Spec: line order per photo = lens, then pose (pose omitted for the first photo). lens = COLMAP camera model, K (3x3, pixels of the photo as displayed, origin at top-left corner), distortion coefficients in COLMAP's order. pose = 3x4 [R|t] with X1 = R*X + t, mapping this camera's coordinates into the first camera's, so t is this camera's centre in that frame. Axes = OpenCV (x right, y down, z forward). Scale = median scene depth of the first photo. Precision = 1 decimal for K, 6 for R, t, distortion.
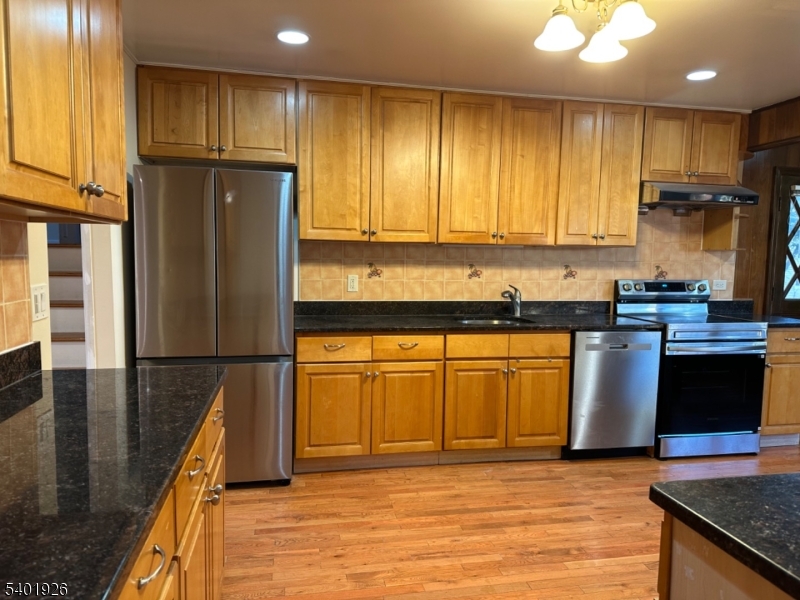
lens RADIAL K [[555.1, 0, 399.0], [0, 555.1, 302.6], [0, 0, 1]] dist [0.073453, -0.093305]
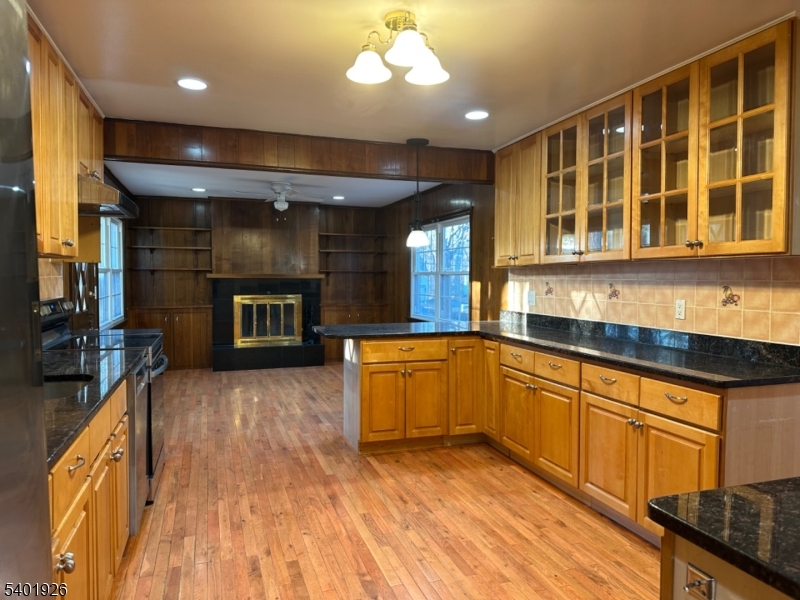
lens RADIAL K [[555.1, 0, 395.2], [0, 555.1, 293.0], [0, 0, 1]] dist [0.073453, -0.093305]
pose [[-0.125003, -0.046323, 0.991074, -0.549382], [0.077223, 0.995425, 0.056266, -0.082638], [-0.989147, 0.083568, -0.120853, 0.900390]]
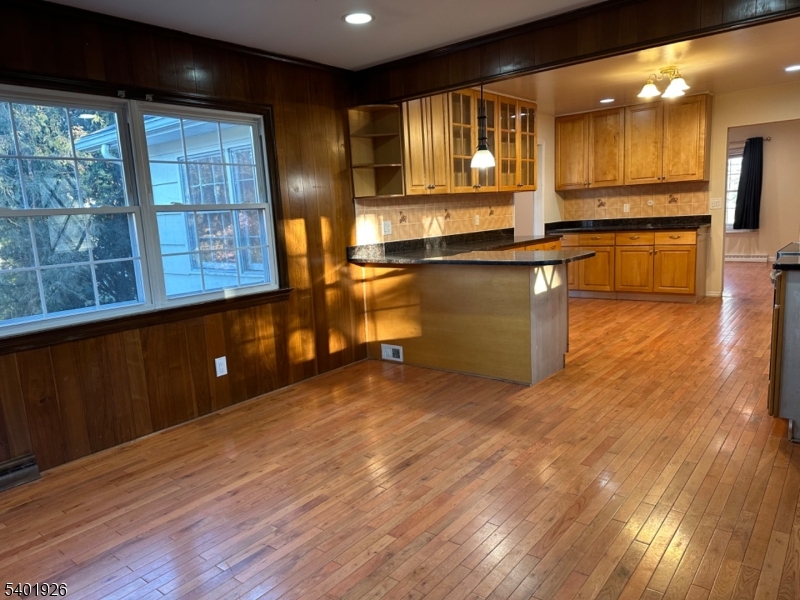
lens RADIAL K [[555.1, 0, 395.5], [0, 555.1, 304.5], [0, 0, 1]] dist [0.073453, -0.093305]
pose [[-0.772689, 0.131690, -0.620974, 2.094710], [-0.008618, 0.975978, 0.217699, -0.088505], [0.634726, 0.173565, -0.752993, 1.661847]]
